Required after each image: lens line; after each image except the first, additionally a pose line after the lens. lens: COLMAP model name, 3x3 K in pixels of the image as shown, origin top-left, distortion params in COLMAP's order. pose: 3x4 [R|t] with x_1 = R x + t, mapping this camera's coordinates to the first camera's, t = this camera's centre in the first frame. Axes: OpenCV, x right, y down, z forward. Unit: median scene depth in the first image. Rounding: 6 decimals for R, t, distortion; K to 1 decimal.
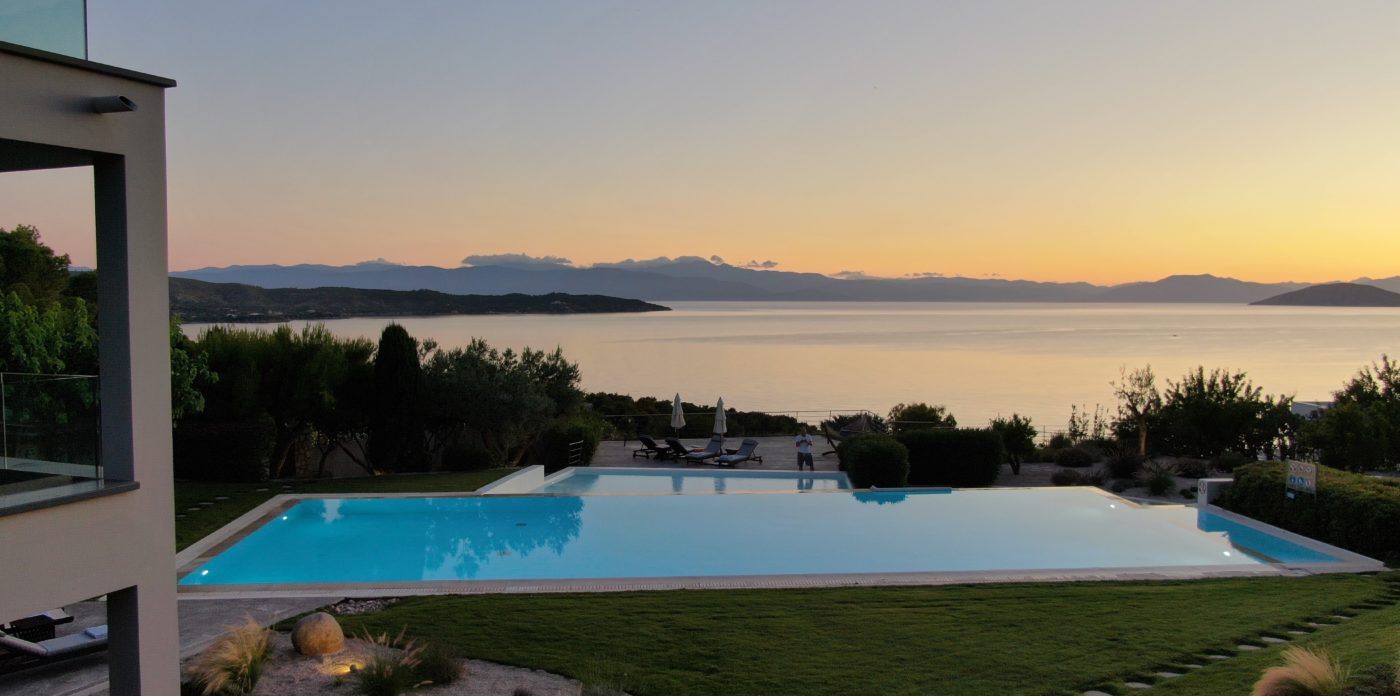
lens RADIAL K [[995.7, 0, 700.0], [0, 995.7, 348.0], [0, 0, 1]] dist [-0.048123, -0.000591]
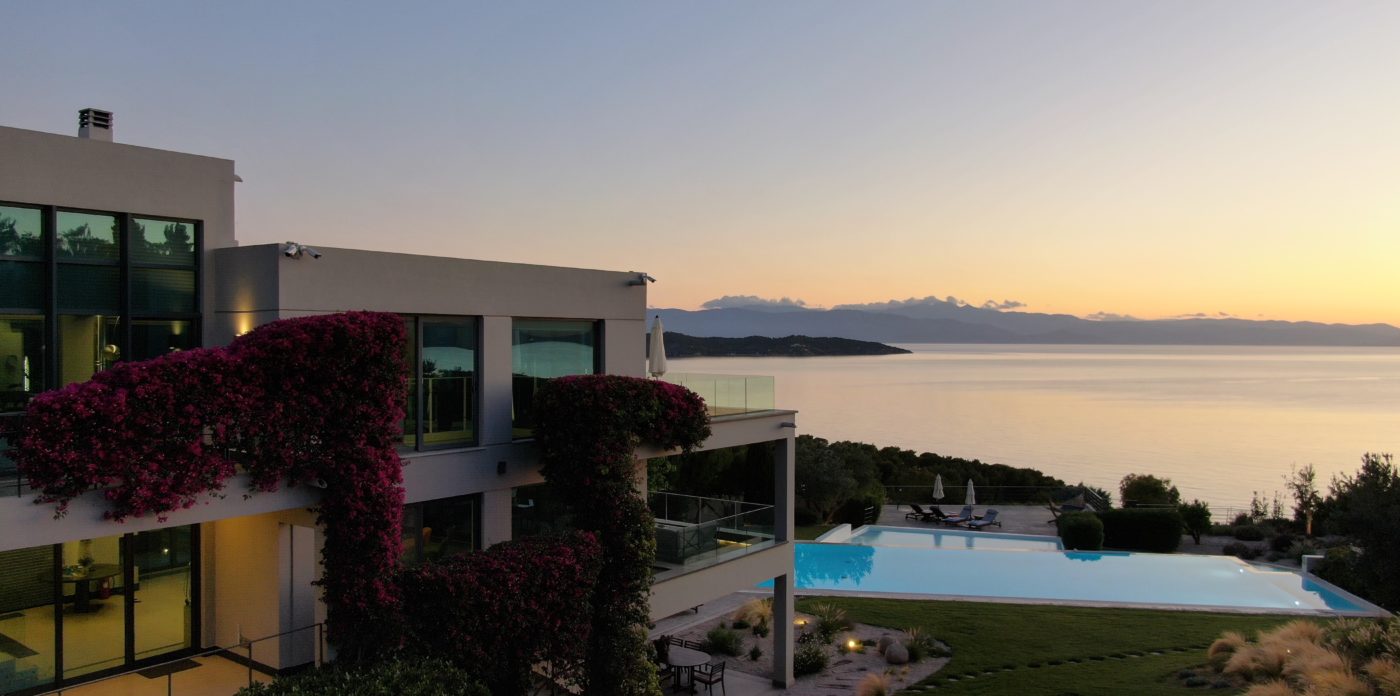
lens RADIAL K [[1007.2, 0, 700.0], [0, 1007.2, 348.0], [0, 0, 1]] dist [-0.028892, 0.002470]
pose [[0.972370, 0.004648, -0.233399, -0.019953], [-0.014034, 0.999157, -0.038570, -0.072317], [0.233023, 0.040780, 0.971616, -0.456732]]
